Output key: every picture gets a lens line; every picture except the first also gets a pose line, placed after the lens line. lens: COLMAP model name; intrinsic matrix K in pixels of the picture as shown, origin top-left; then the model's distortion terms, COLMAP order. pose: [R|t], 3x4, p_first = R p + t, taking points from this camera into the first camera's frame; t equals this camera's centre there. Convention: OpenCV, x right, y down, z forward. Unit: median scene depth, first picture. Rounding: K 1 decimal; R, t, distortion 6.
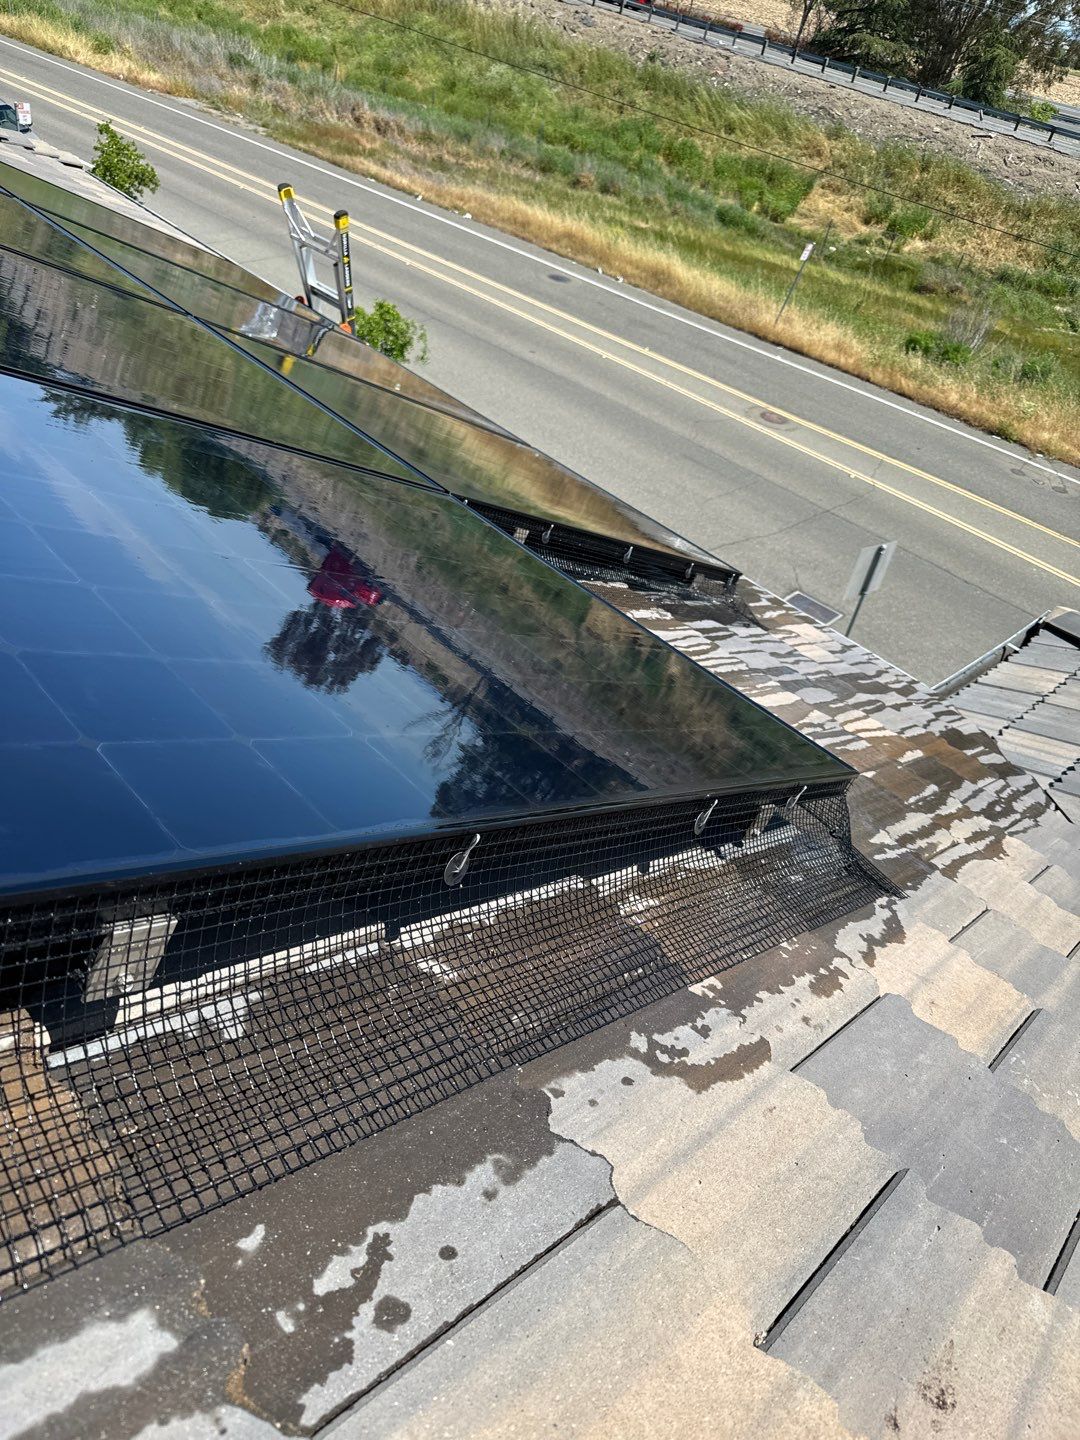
lens RADIAL K [[1018.2, 0, 533.4], [0, 1018.2, 719.4], [0, 0, 1]] dist [-0.001789, -0.011511]
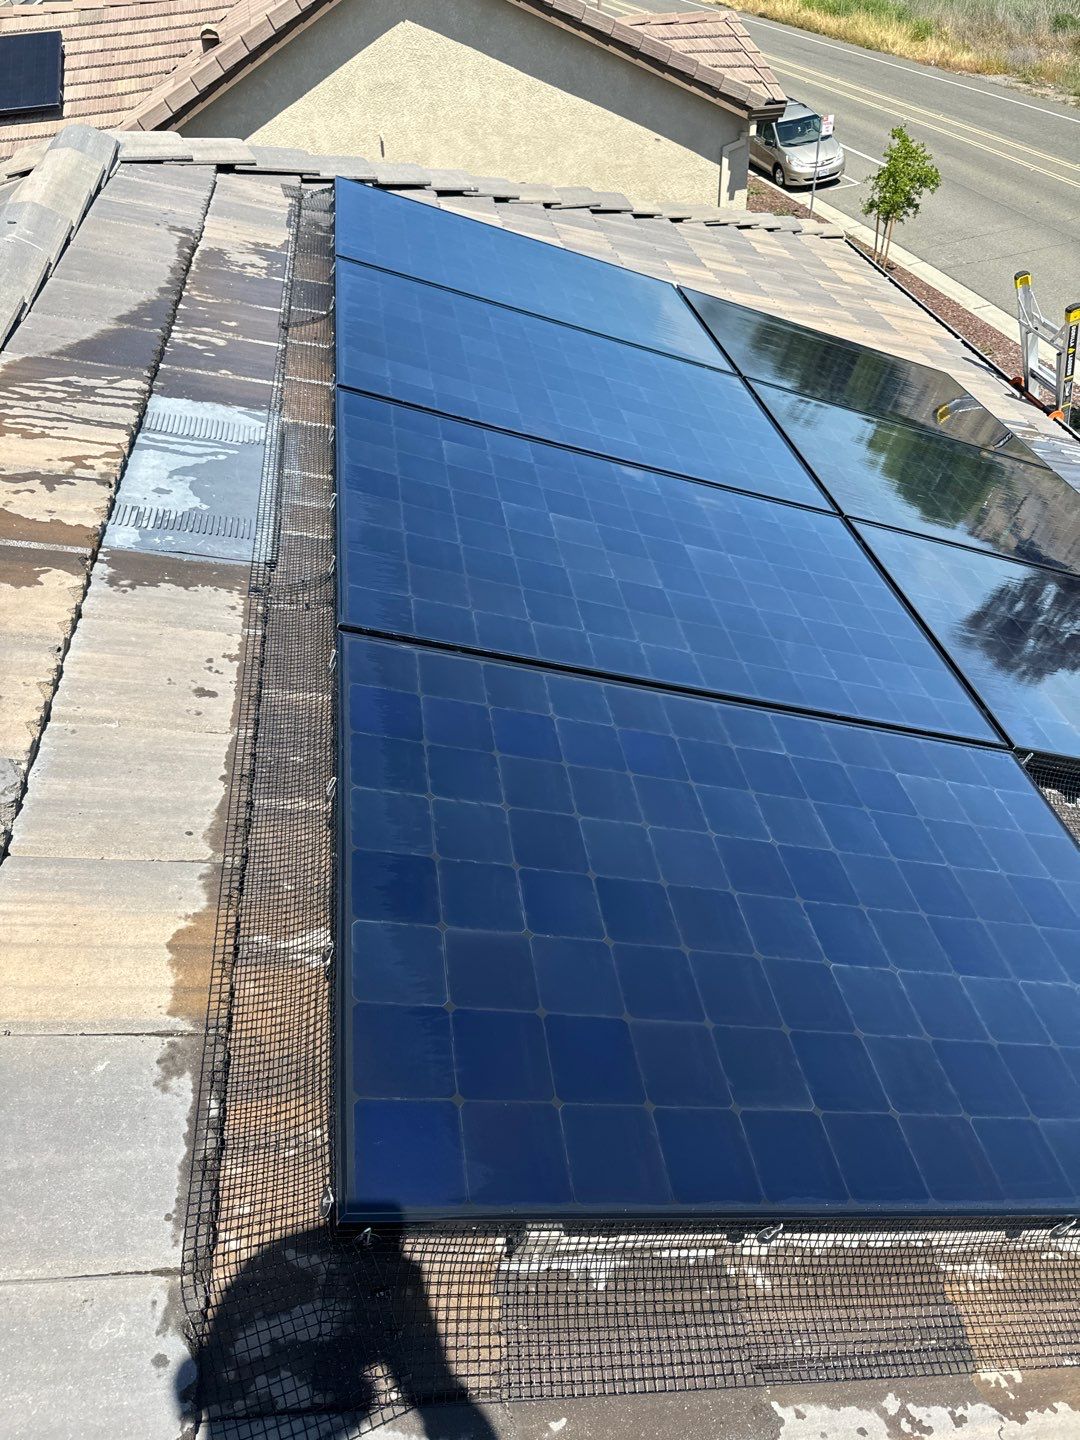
lens RADIAL K [[1015.8, 0, 540.0], [0, 1015.8, 720.0], [0, 0, 1]] dist [-0.007666, -0.000153]
pose [[0.783197, 0.222948, -0.580428, 0.263533], [-0.198229, 0.974323, 0.106769, -0.507830], [0.589329, 0.031437, 0.807282, -0.302771]]
